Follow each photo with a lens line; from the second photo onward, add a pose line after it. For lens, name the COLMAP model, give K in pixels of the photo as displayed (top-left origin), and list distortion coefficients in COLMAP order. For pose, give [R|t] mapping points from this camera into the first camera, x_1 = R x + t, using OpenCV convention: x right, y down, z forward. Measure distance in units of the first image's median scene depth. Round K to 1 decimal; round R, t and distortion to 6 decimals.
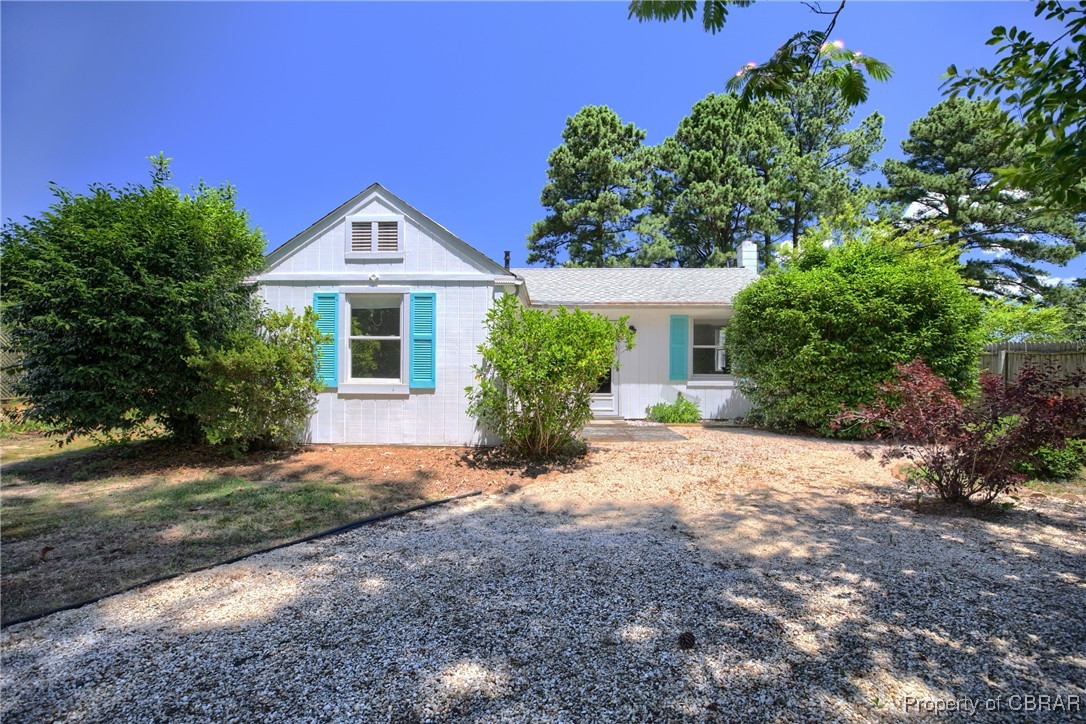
lens RADIAL K [[507.7, 0, 543.0], [0, 507.7, 362.0], [0, 0, 1]] dist [-0.019560, 0.000771]
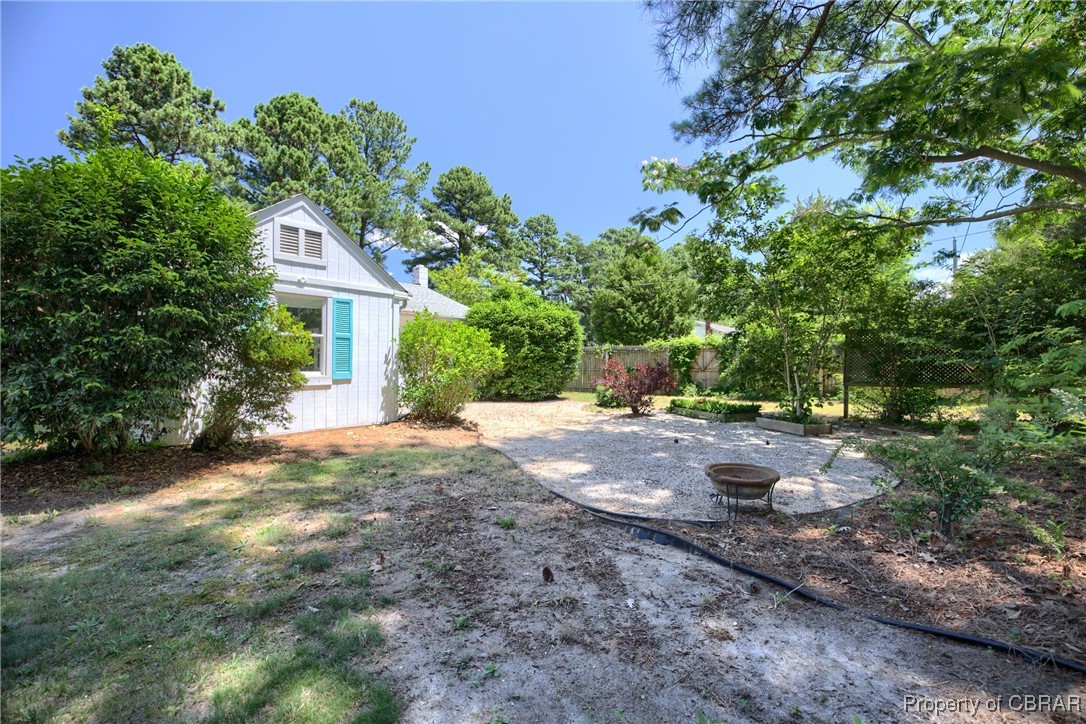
lens RADIAL K [[498.1, 0, 541.5], [0, 498.1, 362.1], [0, 0, 1]] dist [-0.007713, 0.000772]
pose [[0.594542, -0.005673, 0.804044, -0.802389], [-0.009071, 0.999864, 0.013762, -0.007633], [-0.804013, -0.015475, 0.594410, -0.053246]]
